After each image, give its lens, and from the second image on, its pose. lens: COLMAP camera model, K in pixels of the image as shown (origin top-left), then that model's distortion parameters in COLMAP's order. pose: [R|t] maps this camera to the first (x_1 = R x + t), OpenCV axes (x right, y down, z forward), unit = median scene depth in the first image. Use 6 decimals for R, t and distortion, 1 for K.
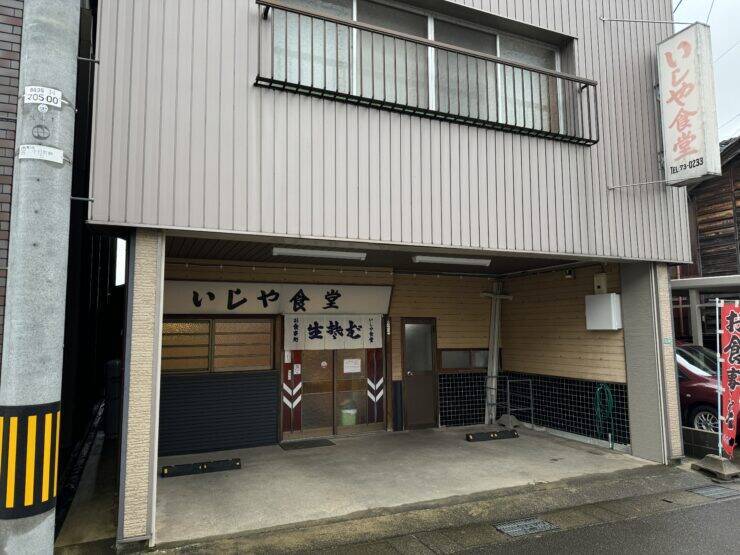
lens RADIAL K [[502.4, 0, 370.0], [0, 502.4, 277.5], [0, 0, 1]] dist [0.125792, -0.000322]
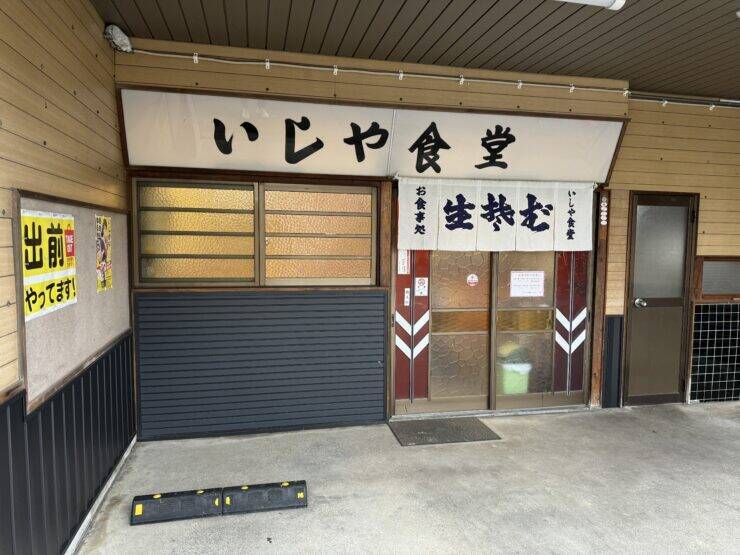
lens RADIAL K [[502.4, 0, 370.0], [0, 502.4, 277.5], [0, 0, 1]] dist [0.125792, -0.000322]
pose [[0.979690, 0.036044, -0.197252, -0.093495], [-0.000006, 0.983717, 0.179725, 0.078444], [0.200519, -0.176074, 0.963738, 0.489150]]
